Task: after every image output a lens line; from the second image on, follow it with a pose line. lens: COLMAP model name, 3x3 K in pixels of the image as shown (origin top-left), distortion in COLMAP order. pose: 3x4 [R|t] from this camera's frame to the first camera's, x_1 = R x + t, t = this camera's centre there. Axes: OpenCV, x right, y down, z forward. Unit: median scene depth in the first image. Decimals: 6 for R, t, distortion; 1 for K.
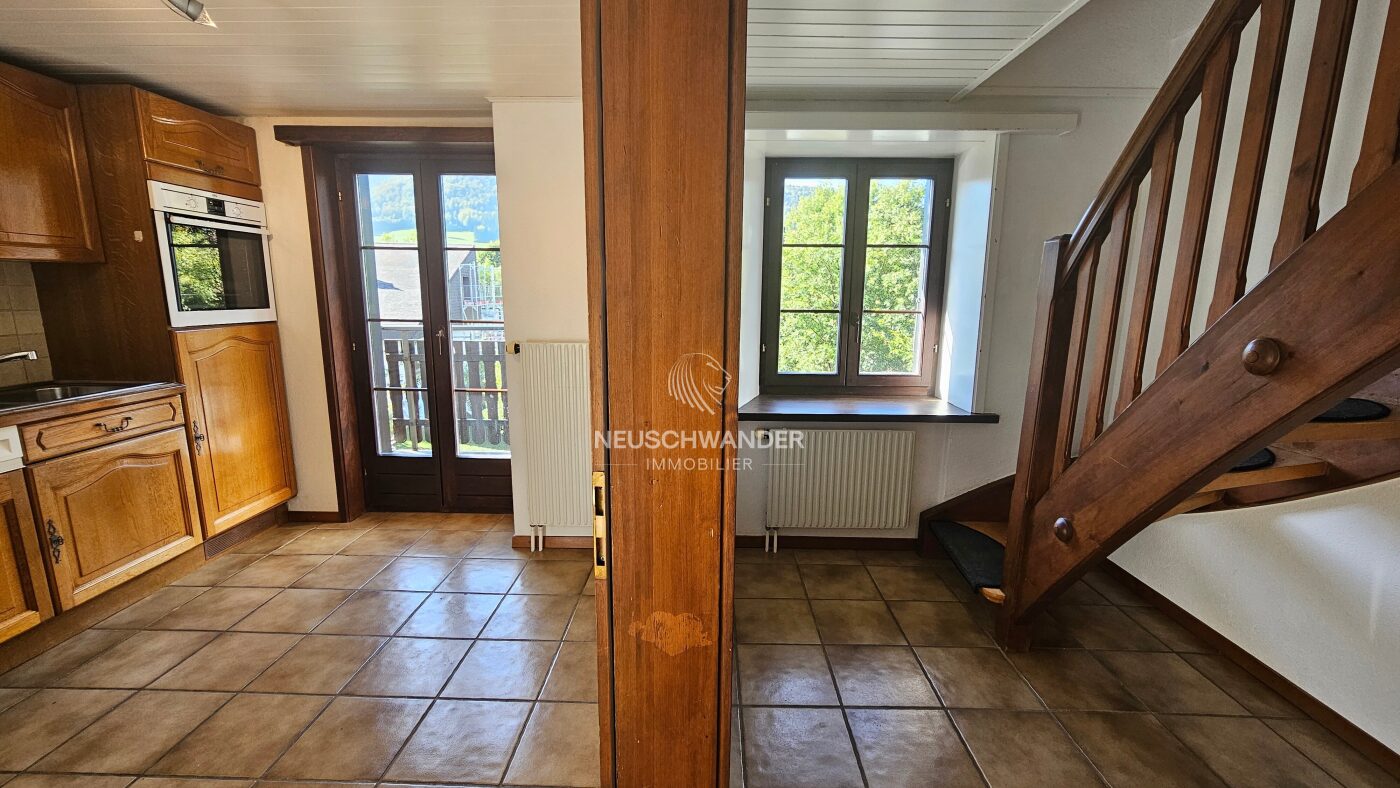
lens RADIAL K [[573.5, 0, 697.0], [0, 573.5, 396.1], [0, 0, 1]] dist [-0.000032, 0.000338]
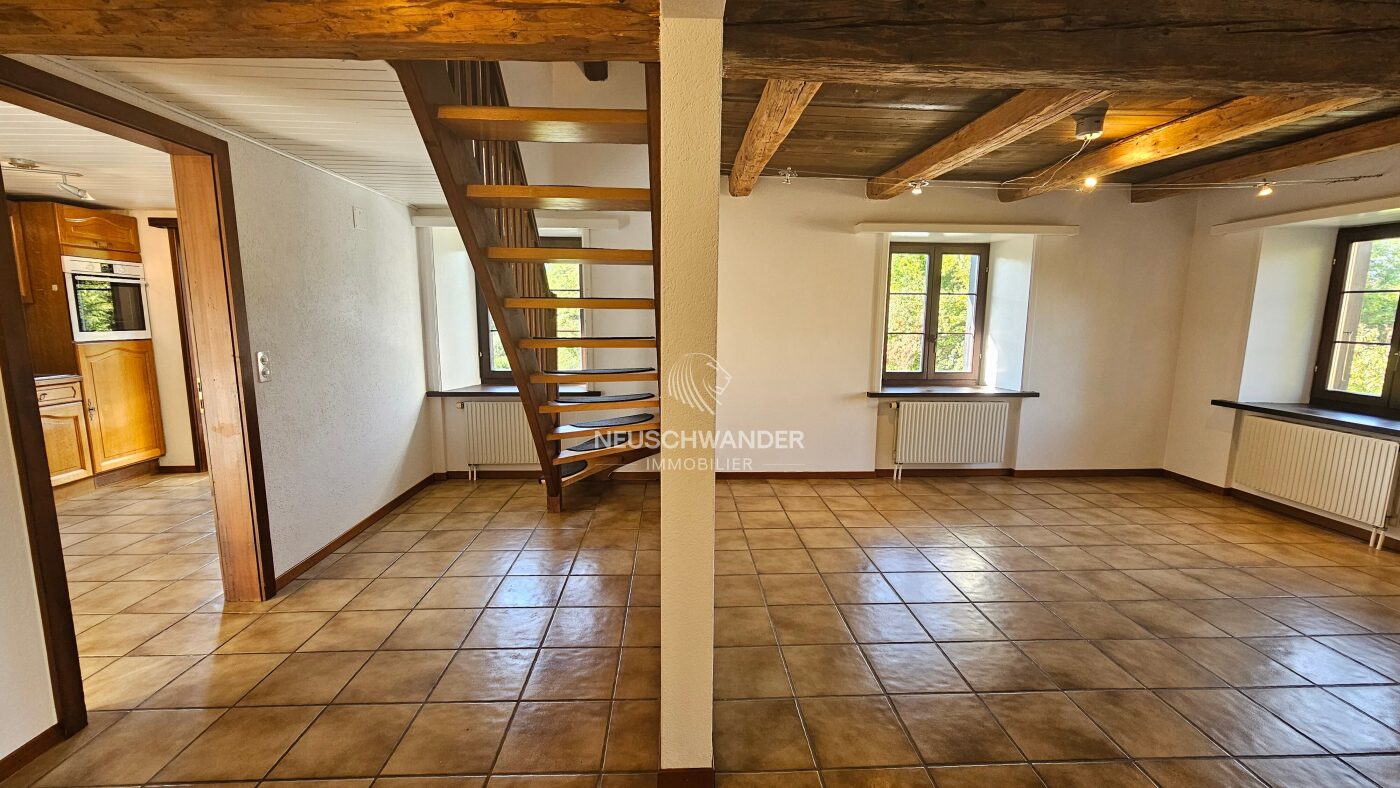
lens RADIAL K [[573.5, 0, 702.1], [0, 573.5, 395.4], [0, 0, 1]] dist [-0.000032, 0.000338]
pose [[0.997706, -0.009786, 0.066981, 0.708469], [0.012316, 0.999222, -0.037458, 0.108213], [-0.066562, 0.038197, 0.997051, -0.697604]]
